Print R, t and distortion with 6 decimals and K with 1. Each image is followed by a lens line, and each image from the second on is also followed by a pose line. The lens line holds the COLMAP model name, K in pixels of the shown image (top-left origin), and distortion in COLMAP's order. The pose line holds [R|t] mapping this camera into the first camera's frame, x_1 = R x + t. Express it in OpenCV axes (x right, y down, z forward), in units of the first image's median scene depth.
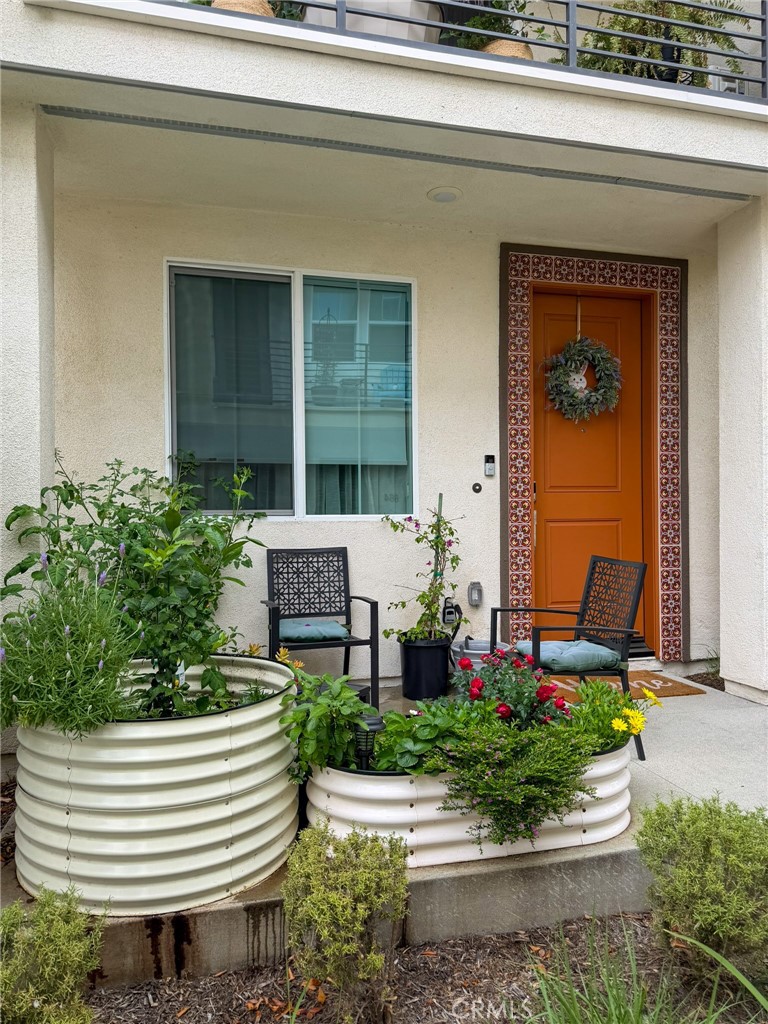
lens RADIAL K [[718.9, 0, 380.2], [0, 718.9, 513.8], [0, 0, 1]] dist [0.050426, -0.042407]
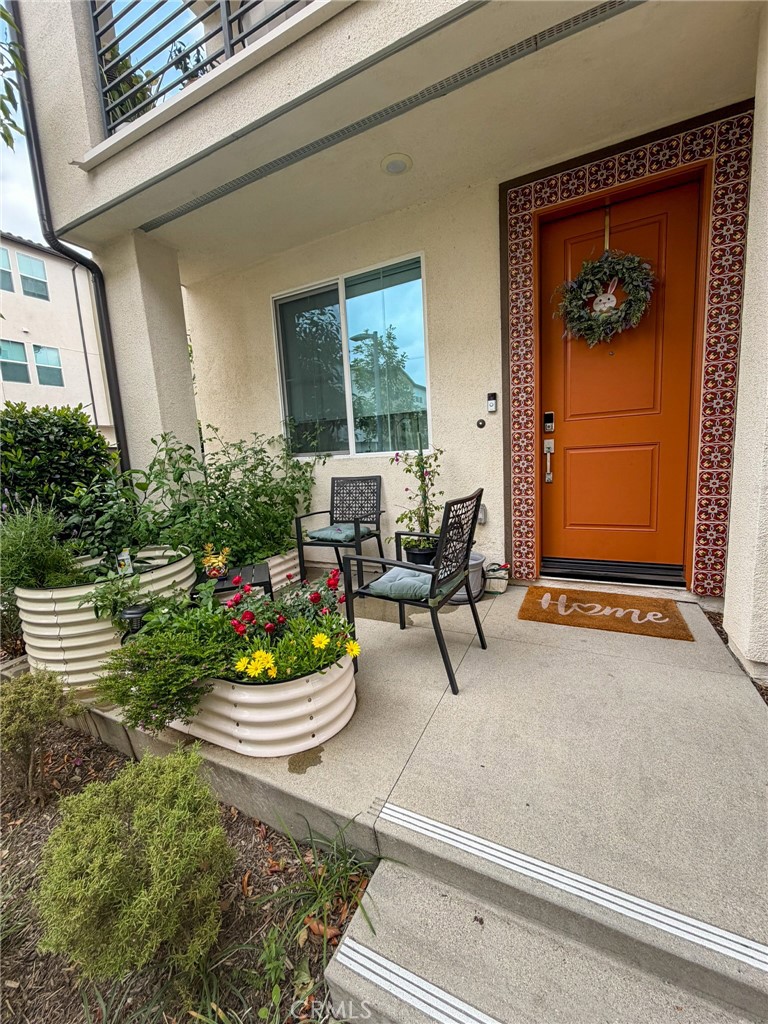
lens RADIAL K [[401.3, 0, 380.4], [0, 401.3, 511.6], [0, 0, 1]] dist [-0.007574, 0.000776]
pose [[0.753451, 0.058618, -0.654886, 0.505775], [0.052605, 0.987451, 0.148908, -0.000997], [0.655396, -0.146645, 0.740912, 0.442537]]
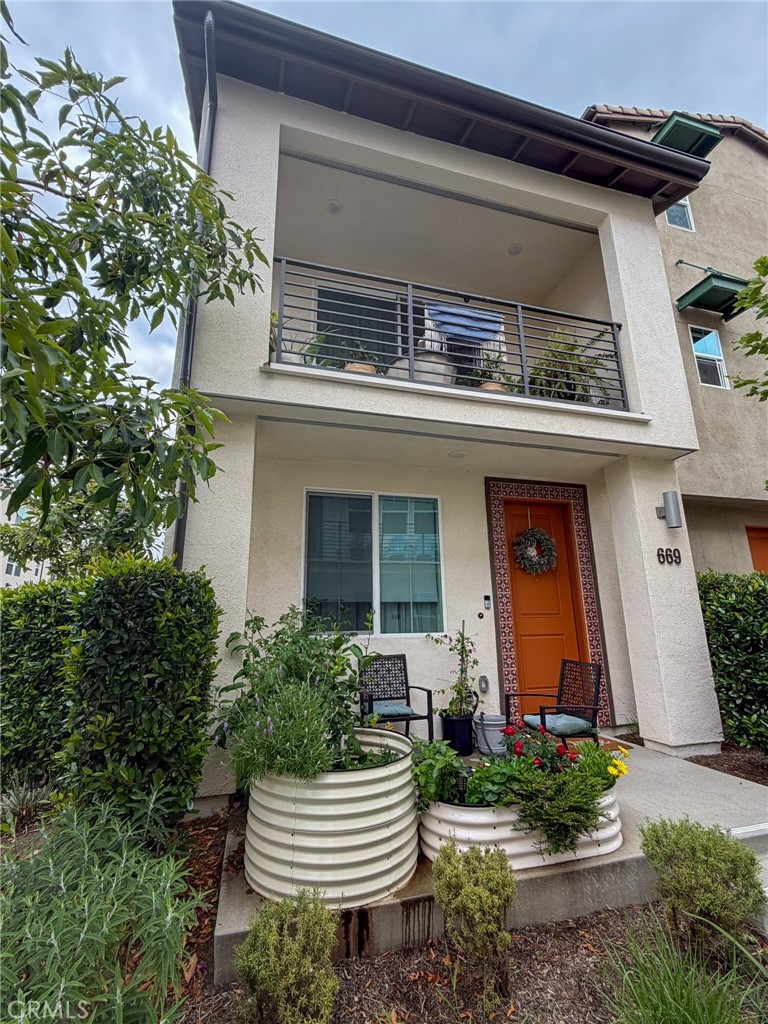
lens RADIAL K [[449.1, 0, 382.3], [0, 449.1, 515.4], [0, 0, 1]] dist [0.000342, 0.002541]
pose [[0.999828, -0.003086, 0.018312, -0.125822], [0.007351, 0.971325, -0.237642, -0.018691], [-0.017053, 0.237735, 0.971180, -0.068657]]
